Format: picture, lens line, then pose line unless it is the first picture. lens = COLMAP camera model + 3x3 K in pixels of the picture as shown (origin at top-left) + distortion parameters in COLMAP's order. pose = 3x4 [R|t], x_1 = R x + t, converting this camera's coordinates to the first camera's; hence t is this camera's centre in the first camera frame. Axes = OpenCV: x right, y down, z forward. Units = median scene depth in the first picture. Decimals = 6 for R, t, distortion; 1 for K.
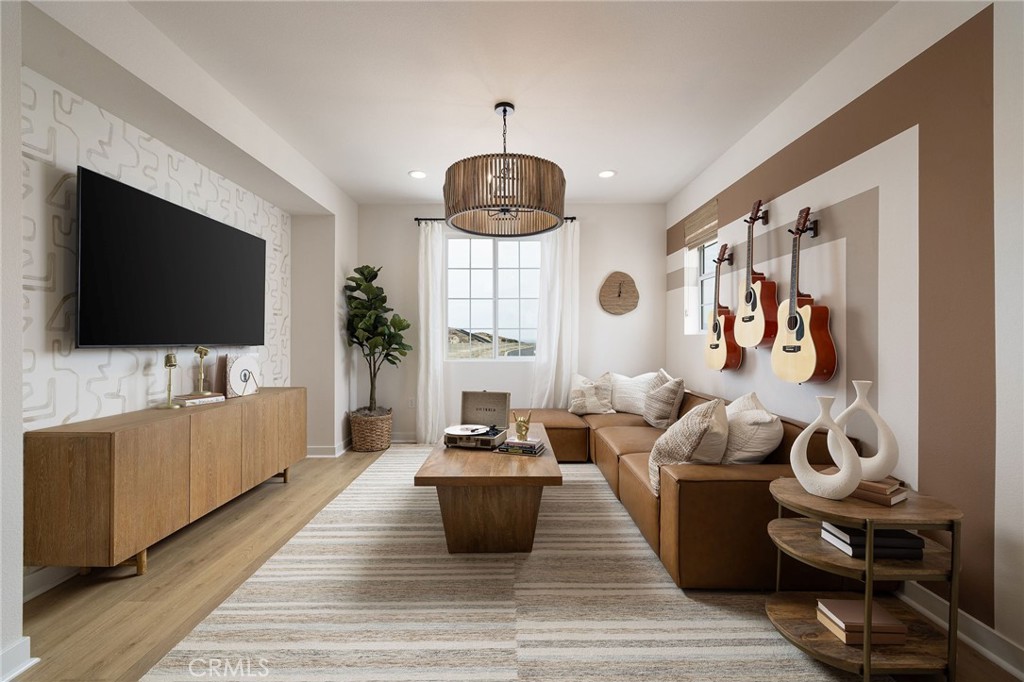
lens RADIAL K [[433.5, 0, 513.1], [0, 433.5, 338.3], [0, 0, 1]] dist [0.001056, 0.001078]
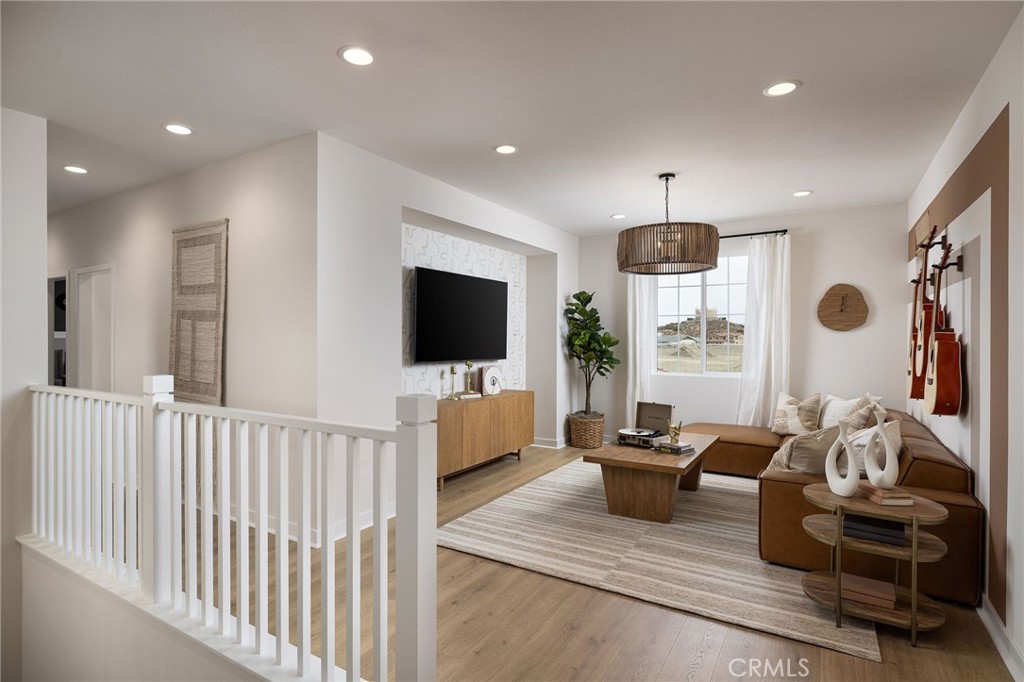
lens RADIAL K [[522.8, 0, 510.6], [0, 522.8, 338.9], [0, 0, 1]] dist [-0.007373, -0.000304]
pose [[0.853457, 0.004937, -0.521141, 0.379803], [-0.003165, 0.999986, 0.004290, -0.069792], [0.521154, -0.002012, 0.853460, -0.514251]]
